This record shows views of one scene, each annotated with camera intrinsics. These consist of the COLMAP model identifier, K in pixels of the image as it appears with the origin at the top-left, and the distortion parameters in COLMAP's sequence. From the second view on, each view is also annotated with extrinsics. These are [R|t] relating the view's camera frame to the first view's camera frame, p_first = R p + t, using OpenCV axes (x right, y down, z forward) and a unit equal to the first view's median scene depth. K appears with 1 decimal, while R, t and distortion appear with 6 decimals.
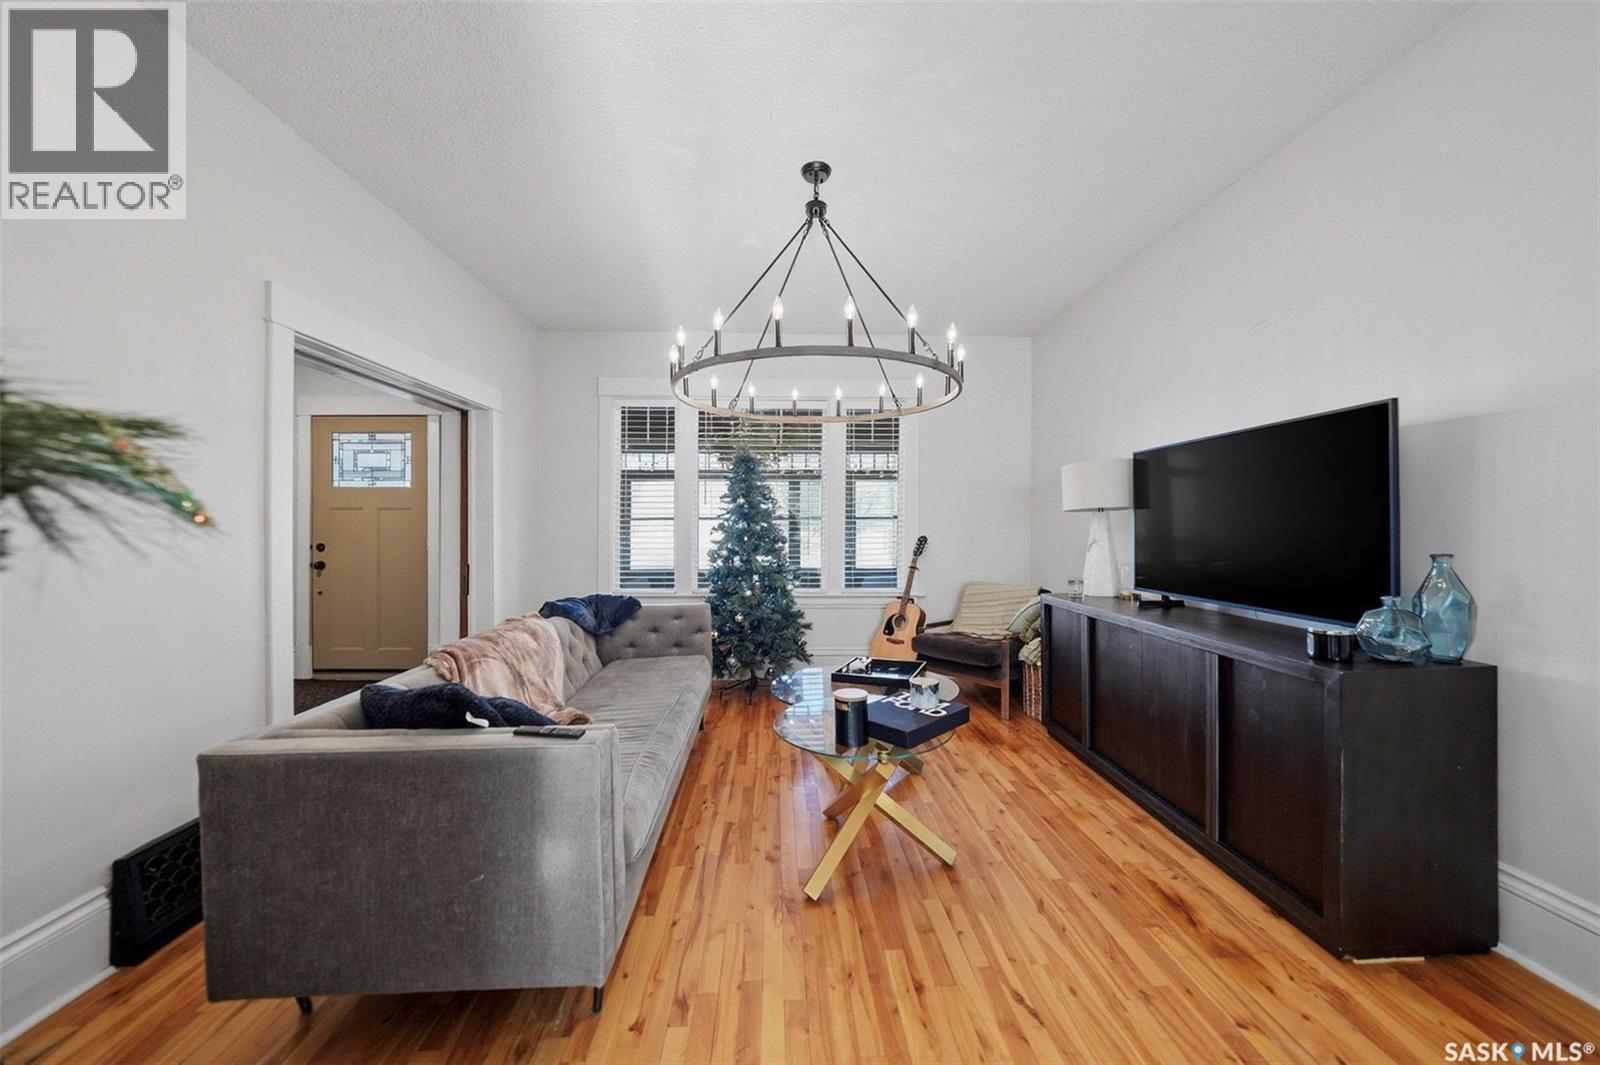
lens RADIAL K [[562.8, 0, 799.0], [0, 562.8, 530.5], [0, 0, 1]] dist [-0.016955, 0.000156]
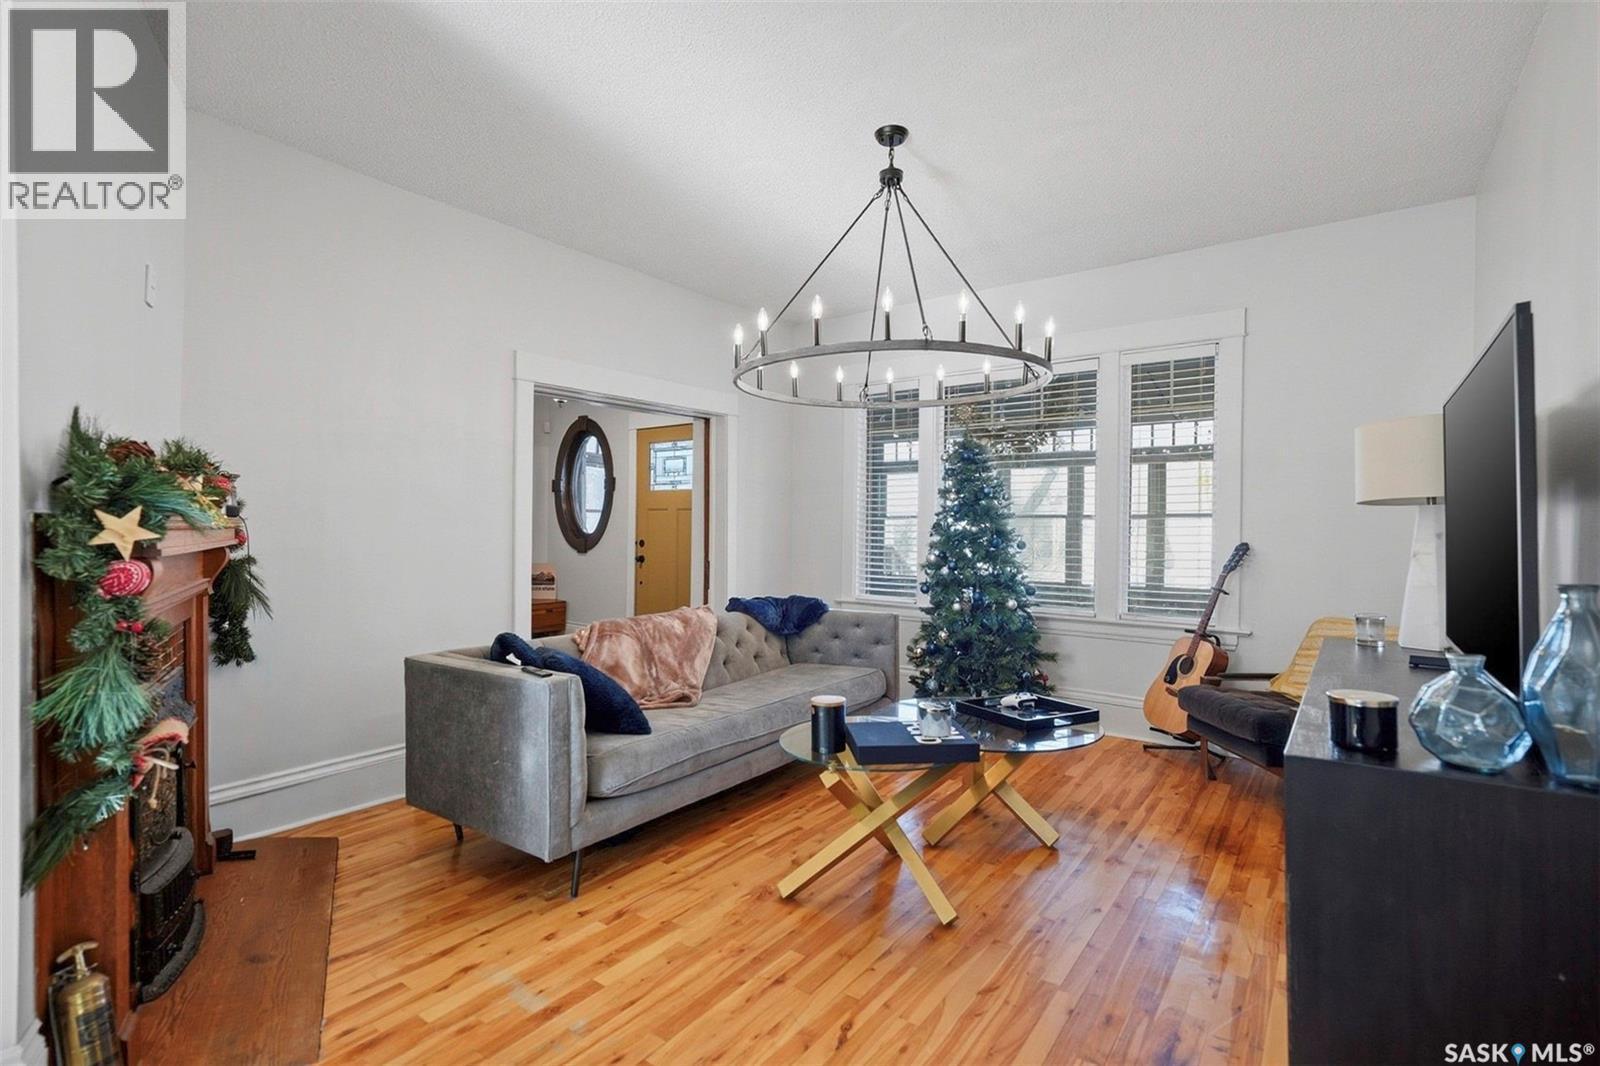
lens RADIAL K [[760.0, 0, 804.6], [0, 760.0, 525.7], [0, 0, 1]] dist [0.001774, 0.000574]
pose [[0.779802, 0.004281, -0.626012, 0.548015], [-0.008671, 0.999955, -0.003964, -0.003339], [0.625967, 0.008519, 0.779803, -0.031511]]
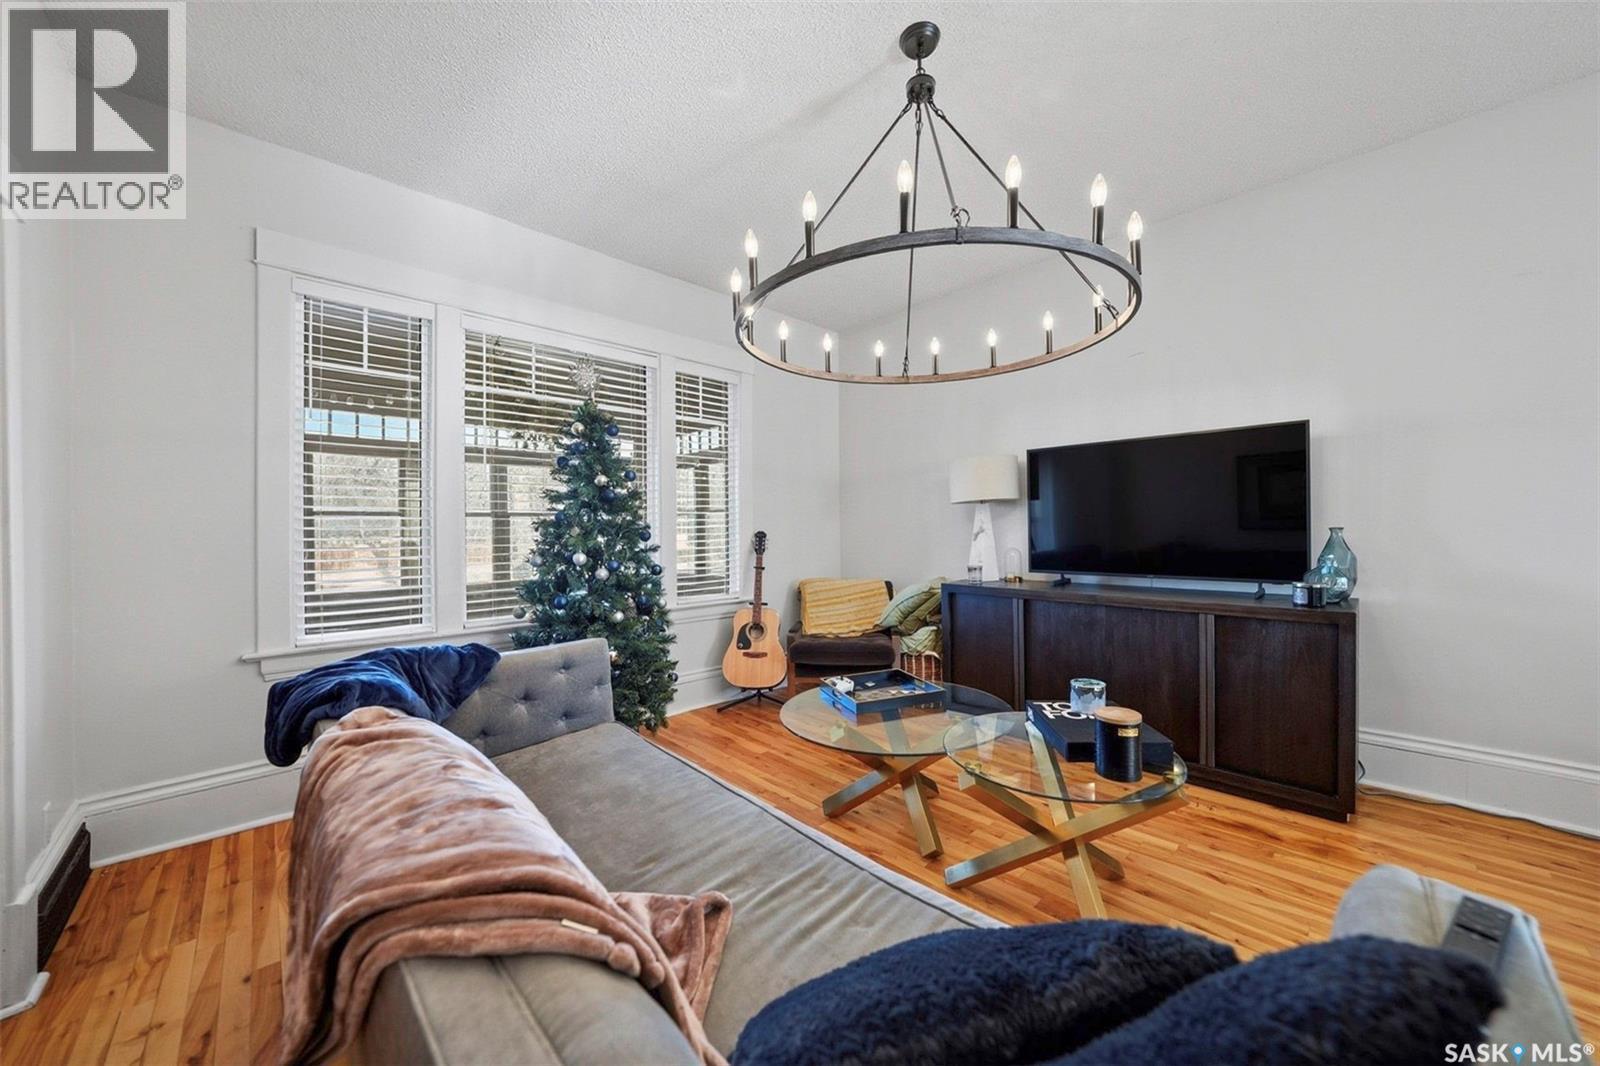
lens RADIAL K [[562.8, 0, 799.5], [0, 562.8, 529.4], [0, 0, 1]] dist [-0.016955, 0.000156]
pose [[0.746461, -0.009604, 0.665360, -0.468153], [0.015720, 0.999871, -0.003204, 0.015160], [-0.665244, 0.012851, 0.746516, 0.432784]]
